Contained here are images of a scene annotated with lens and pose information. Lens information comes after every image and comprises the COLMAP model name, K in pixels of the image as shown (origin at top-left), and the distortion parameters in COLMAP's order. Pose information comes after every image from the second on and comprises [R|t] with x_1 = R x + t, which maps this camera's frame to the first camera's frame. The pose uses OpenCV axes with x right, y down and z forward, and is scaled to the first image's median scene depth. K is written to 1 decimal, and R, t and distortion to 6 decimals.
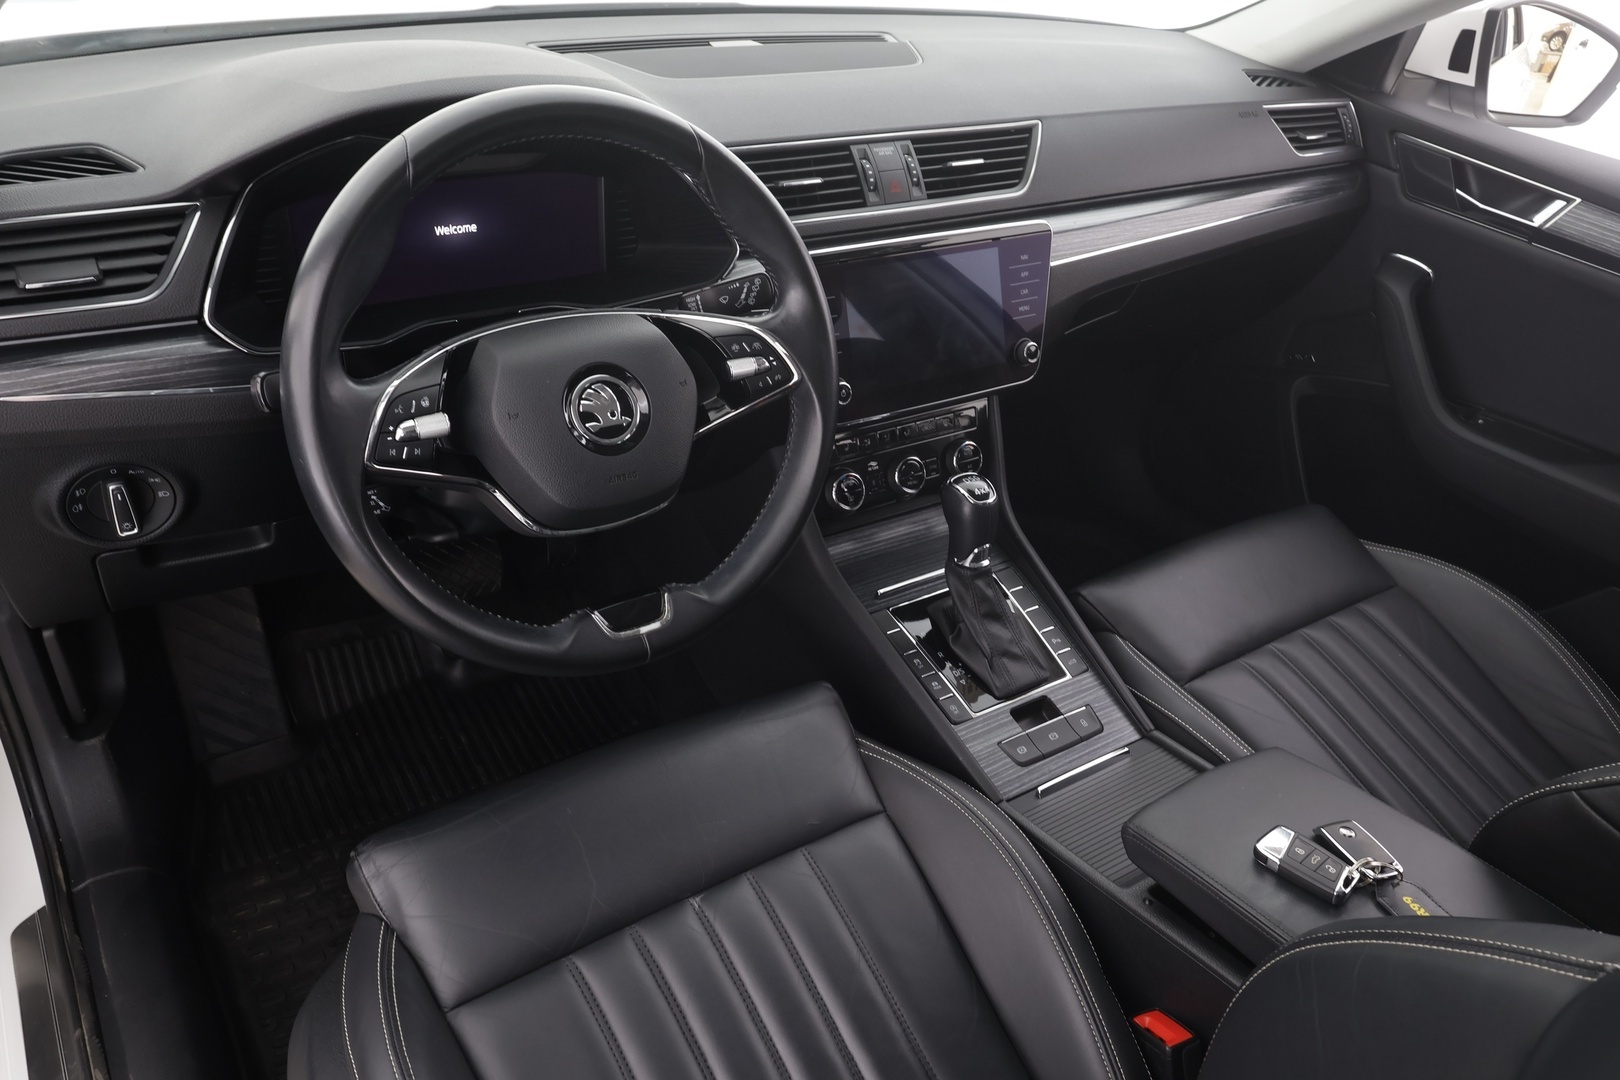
lens RADIAL K [[1198.6, 0, 807.7], [0, 1198.6, 546.7], [0, 0, 1]] dist [-0.002639, 0.002760]
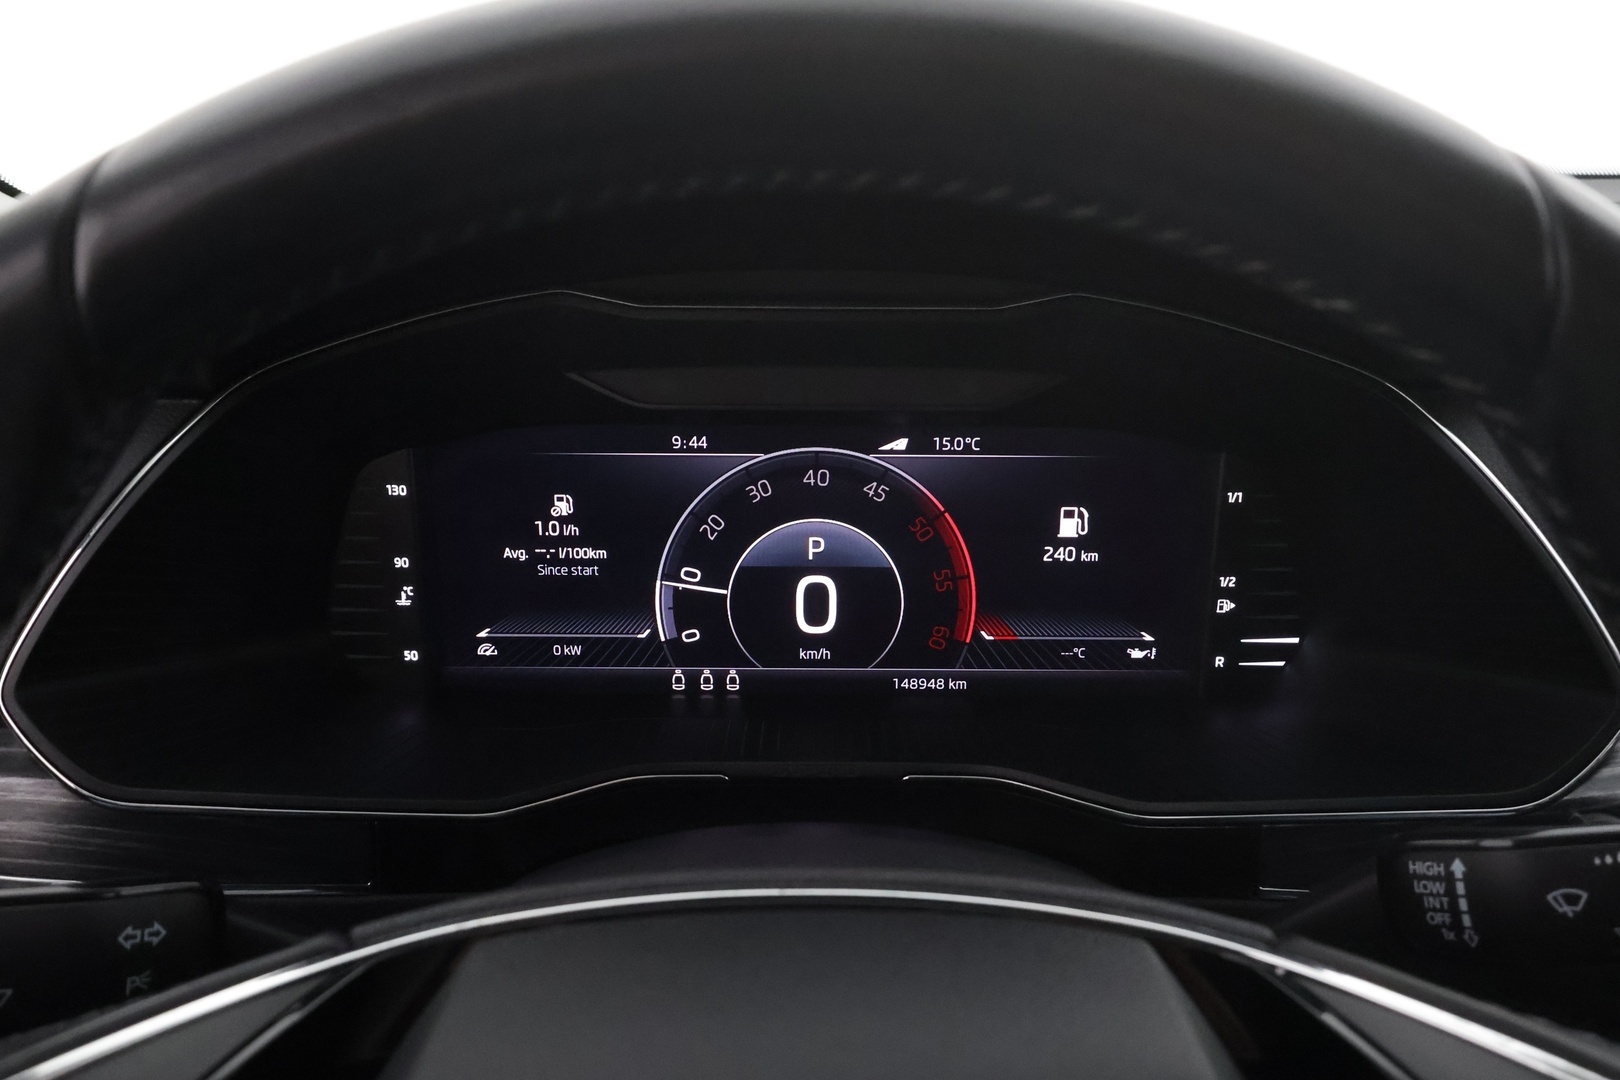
lens RADIAL K [[1261.1, 0, 810.0], [0, 1261.1, 540.0], [0, 0, 1]] dist [0.004990, 0.001253]
pose [[0.827848, 0.096272, -0.552629, -0.053842], [-0.243286, 0.949306, -0.199071, -0.162142], [0.505449, 0.299248, 0.809303, 0.585385]]
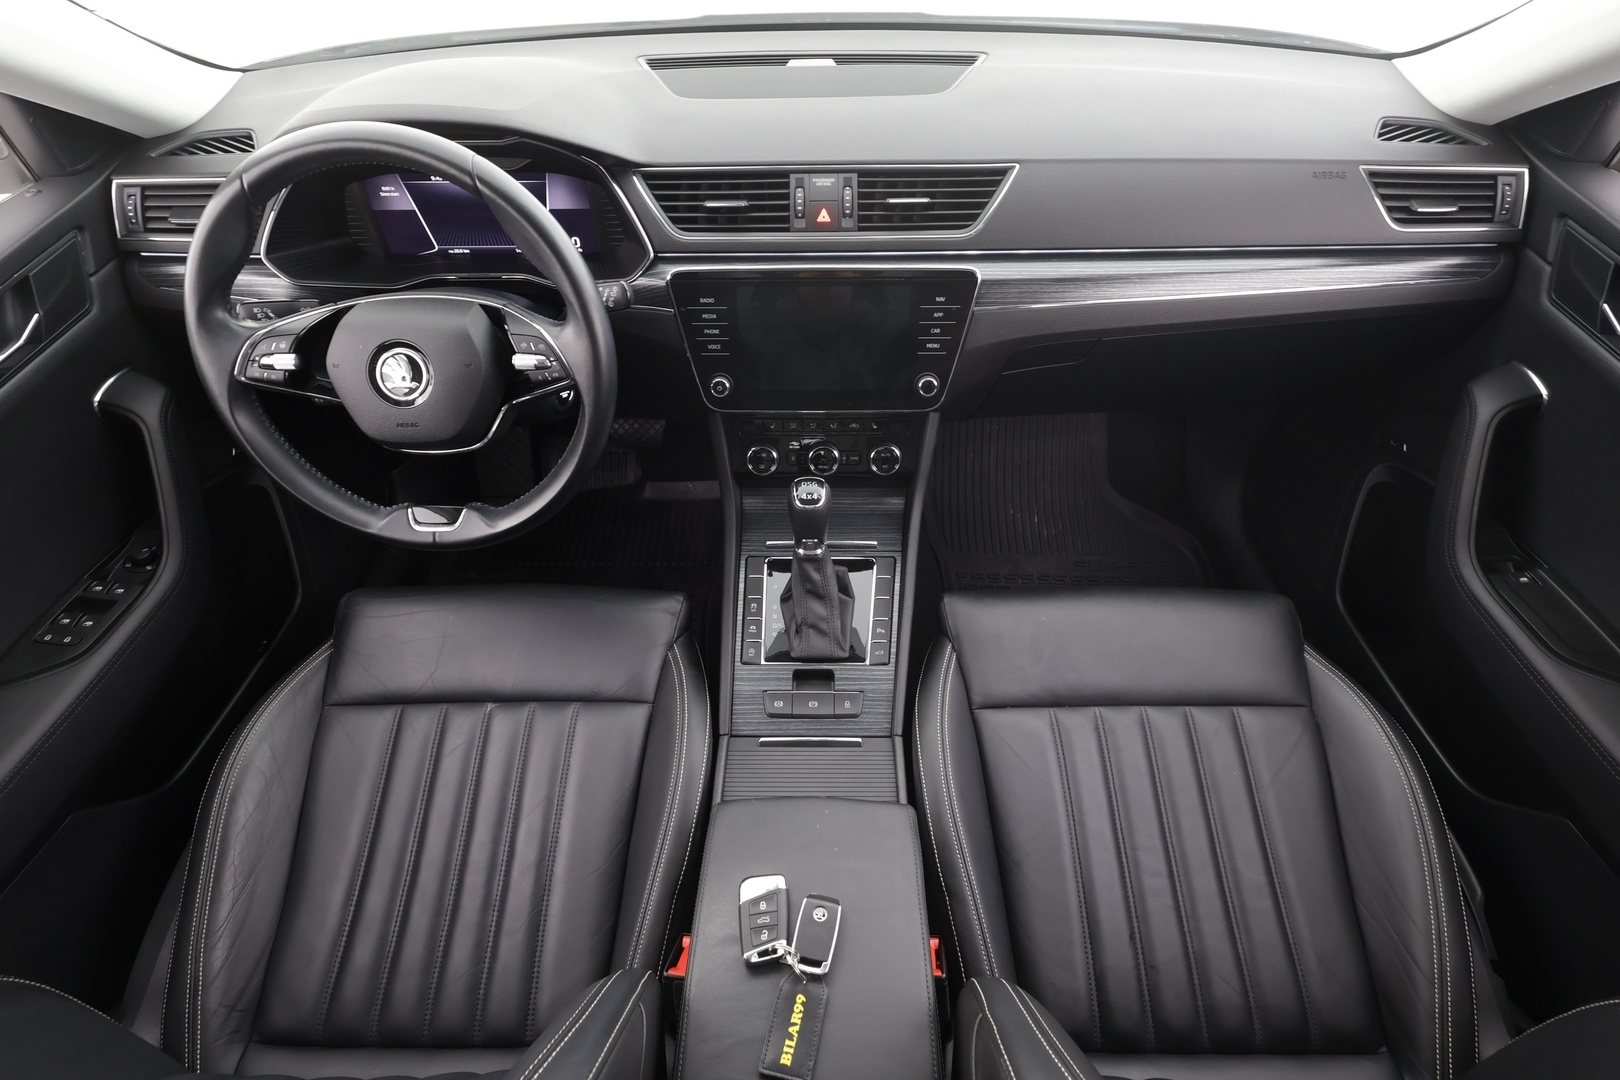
lens RADIAL K [[779.7, 0, 811.0], [0, 779.7, 543.8], [0, 0, 1]] dist [-0.000318, 0.000467]
pose [[0.822281, 0.339668, -0.456596, 0.512855], [-0.236417, 0.933718, 0.268844, -0.210044], [0.517650, -0.113118, 0.848082, 0.339406]]
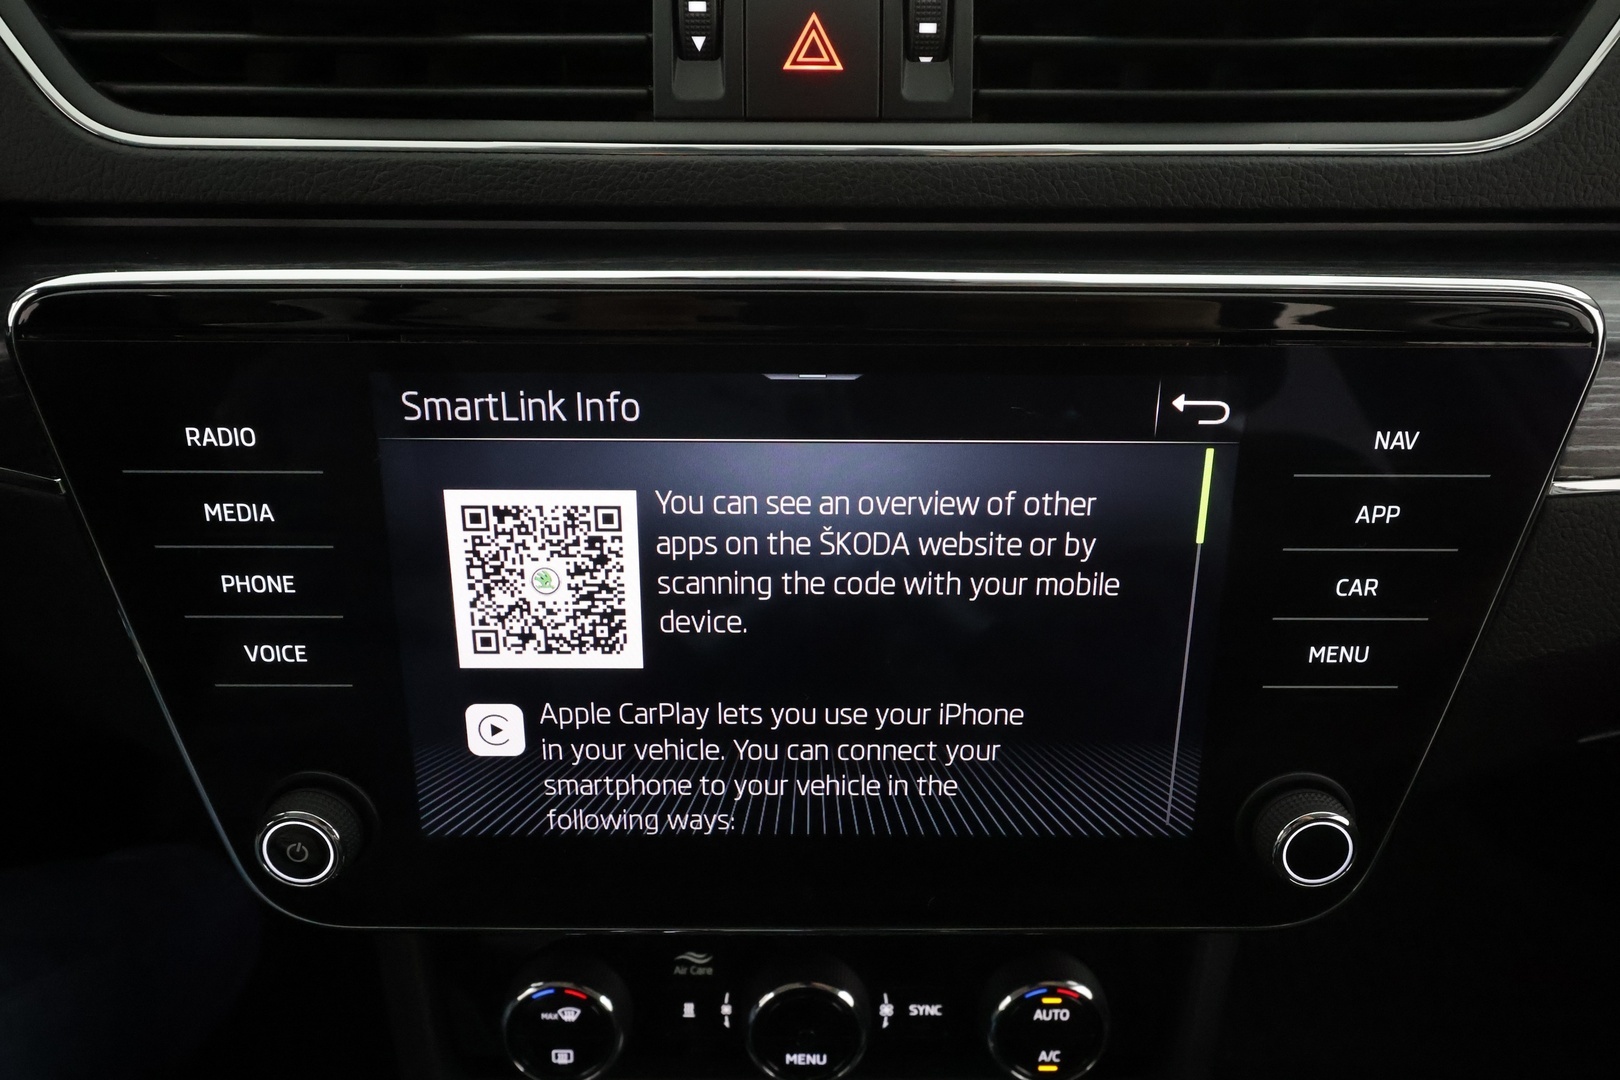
lens RADIAL K [[1067.1, 0, 810.0], [0, 1067.1, 540.0], [0, 0, 1]] dist [-0.000520, 0.000744]
pose [[0.835704, 0.268544, -0.479043, 0.202203], [-0.244016, 0.963028, 0.114165, -0.235084], [0.491990, 0.021486, 0.870336, 0.832531]]
